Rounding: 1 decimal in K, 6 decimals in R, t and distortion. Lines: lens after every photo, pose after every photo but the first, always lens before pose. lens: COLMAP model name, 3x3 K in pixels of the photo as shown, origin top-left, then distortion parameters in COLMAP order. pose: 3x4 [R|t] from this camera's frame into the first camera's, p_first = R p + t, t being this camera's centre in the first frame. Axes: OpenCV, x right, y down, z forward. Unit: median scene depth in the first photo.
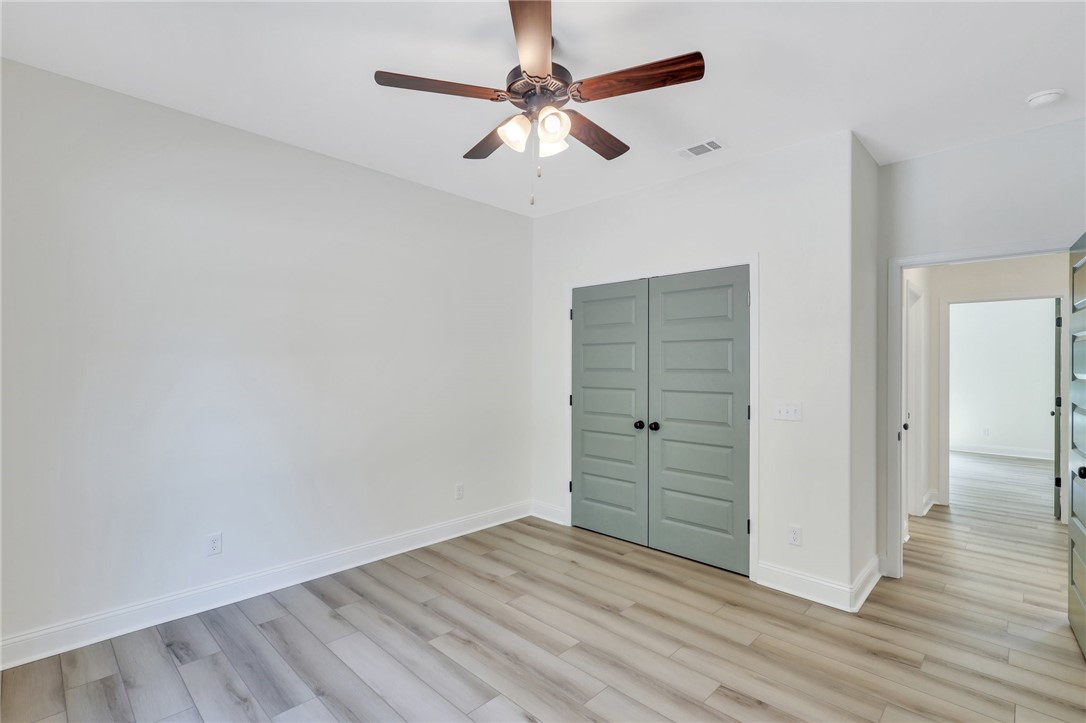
lens RADIAL K [[508.6, 0, 538.9], [0, 508.6, 353.6], [0, 0, 1]] dist [-0.001457, 0.000142]
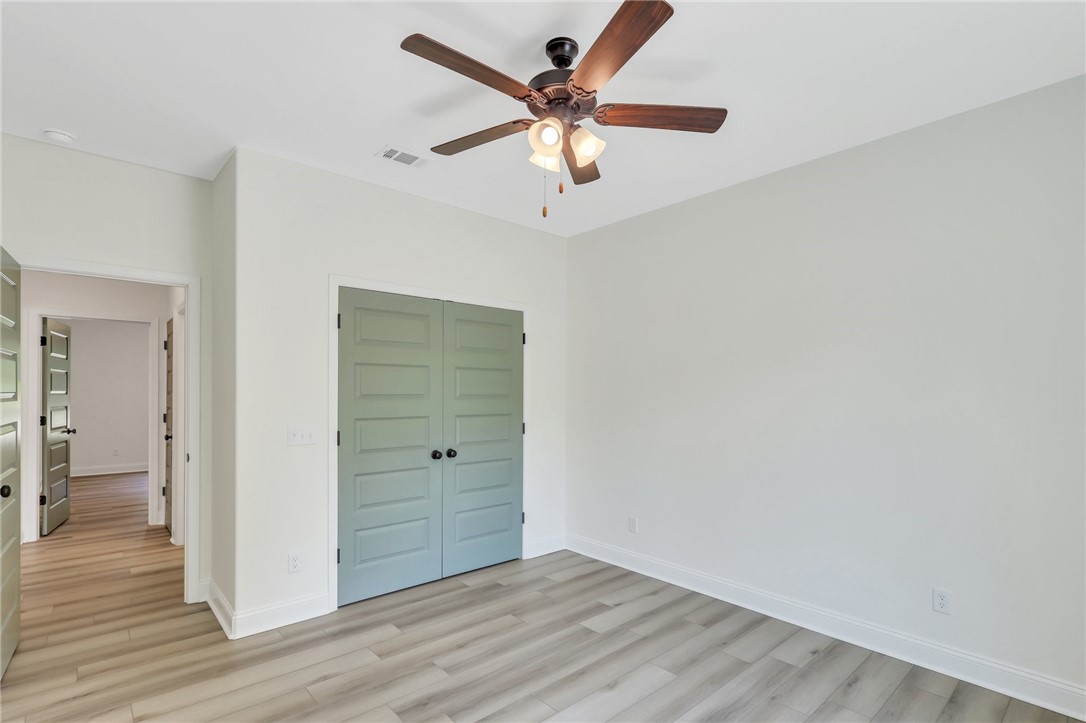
lens RADIAL K [[521.1, 0, 538.6], [0, 521.1, 392.7], [0, 0, 1]] dist [0.000726, -0.000058]
pose [[0.082369, -0.006265, 0.996582, -0.772055], [-0.027366, 0.999589, 0.008546, 0.012306], [-0.996226, -0.027977, 0.082163, 0.760294]]
